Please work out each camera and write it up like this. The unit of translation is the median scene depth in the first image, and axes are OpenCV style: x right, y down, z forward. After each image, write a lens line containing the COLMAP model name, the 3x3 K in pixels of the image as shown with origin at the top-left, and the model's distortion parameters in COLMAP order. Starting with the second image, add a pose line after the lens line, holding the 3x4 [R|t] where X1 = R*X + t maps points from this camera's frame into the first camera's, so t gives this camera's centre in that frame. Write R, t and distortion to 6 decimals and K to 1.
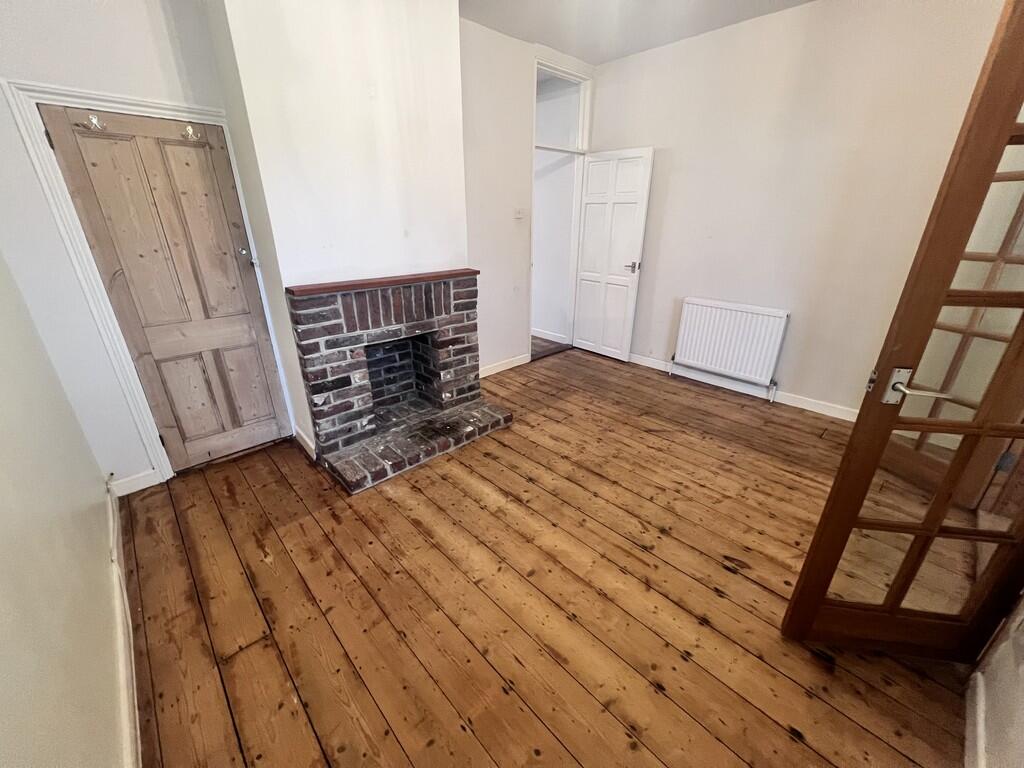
lens RADIAL K [[407.1, 0, 514.1], [0, 407.1, 383.2], [0, 0, 1]] dist [-0.003417, 0.000178]
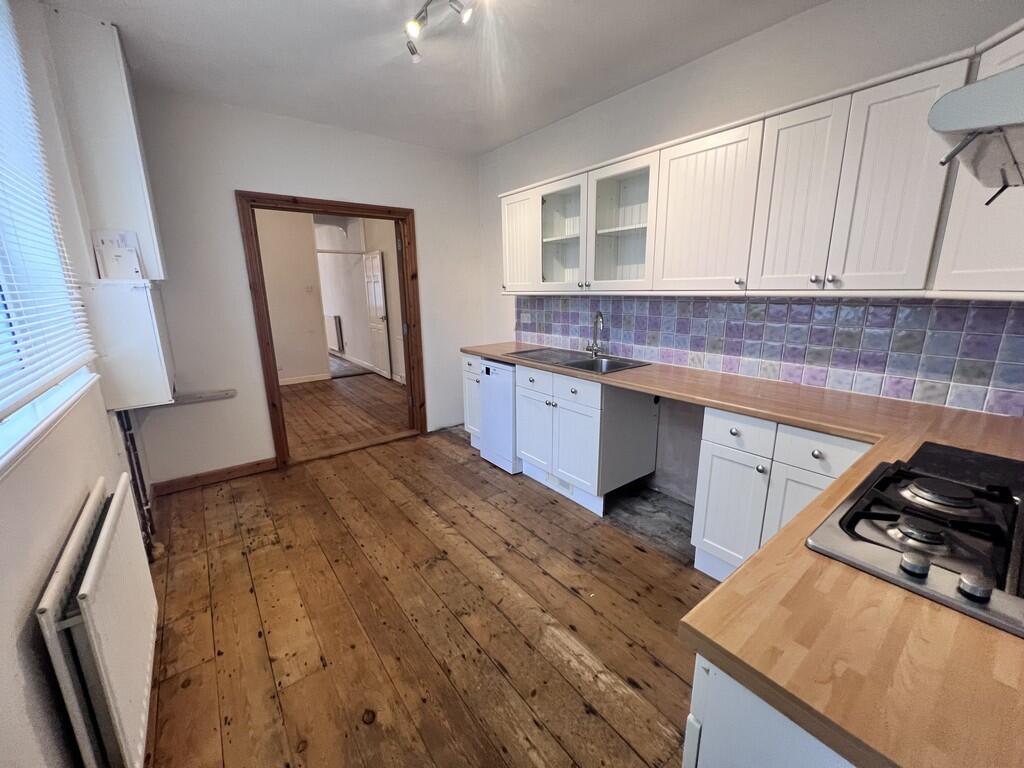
lens RADIAL K [[407.1, 0, 511.2], [0, 407.1, 380.5], [0, 0, 1]] dist [-0.003417, 0.000178]
pose [[0.993973, 0.007804, -0.109347, 1.687887], [-0.025695, 0.986262, -0.163176, 0.359548], [0.106571, 0.165003, 0.980519, -0.840375]]
